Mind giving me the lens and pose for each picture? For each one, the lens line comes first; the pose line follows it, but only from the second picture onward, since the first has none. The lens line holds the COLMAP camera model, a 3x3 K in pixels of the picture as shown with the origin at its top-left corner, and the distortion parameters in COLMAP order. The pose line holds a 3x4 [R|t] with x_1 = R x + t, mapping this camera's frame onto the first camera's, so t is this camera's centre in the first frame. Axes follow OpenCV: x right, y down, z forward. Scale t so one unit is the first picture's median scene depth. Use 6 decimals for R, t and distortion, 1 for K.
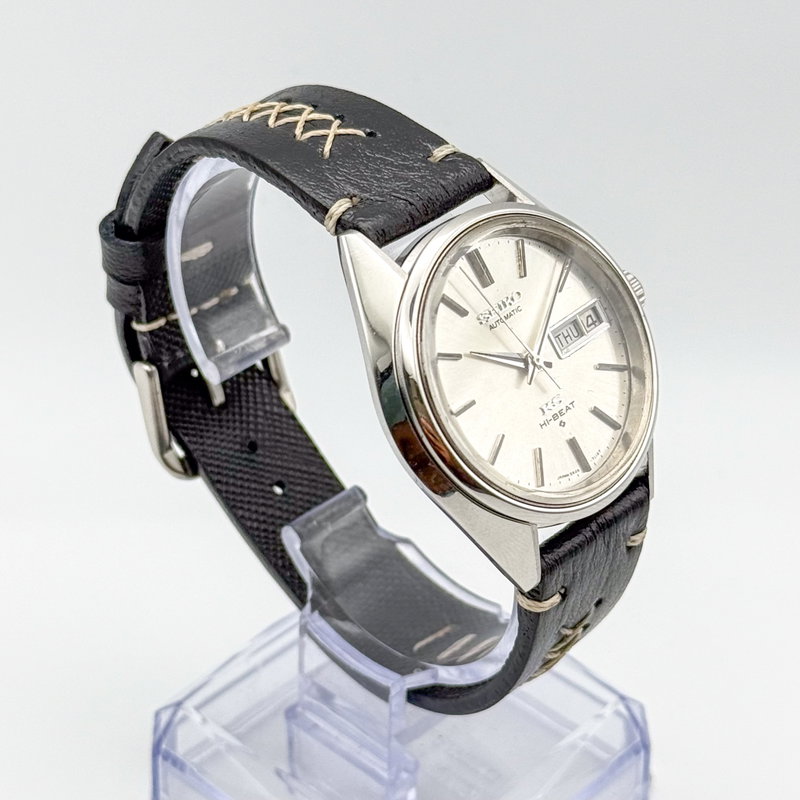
lens RADIAL K [[2402.8, 0, 401.5], [0, 2402.8, 397.7], [0, 0, 1]] dist [0.111218, 0.000000]
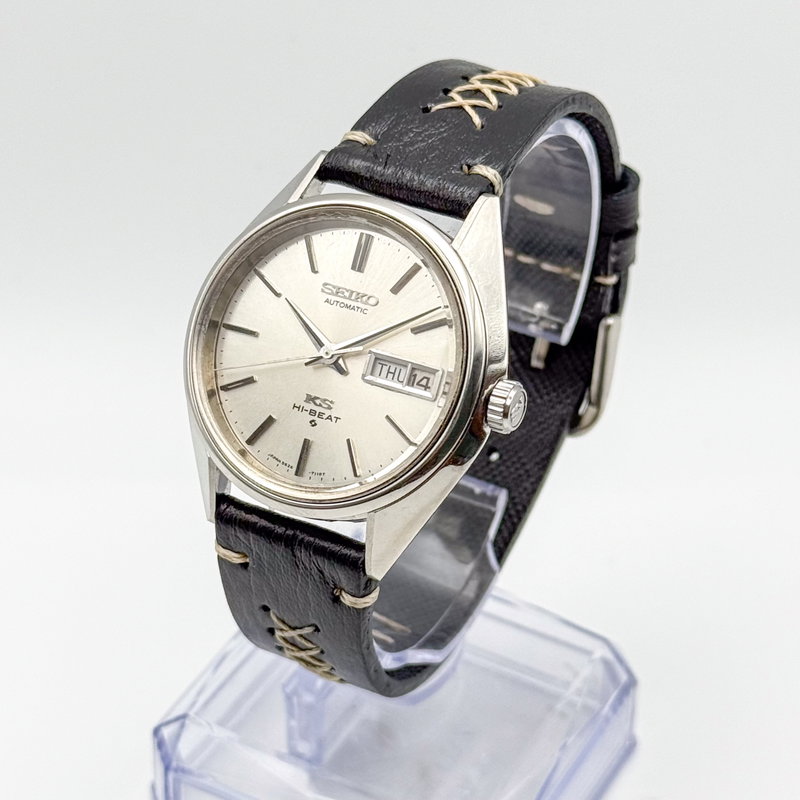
lens RADIAL K [[2402.8, 0, 400.4], [0, 2402.8, 394.3], [0, 0, 1]] dist [0.111218, 0.000000]
pose [[0.250926, 0.551995, -0.795197, 0.807722], [-0.572864, 0.746862, 0.337675, -0.332936], [0.780297, 0.370808, 0.503625, 0.491006]]
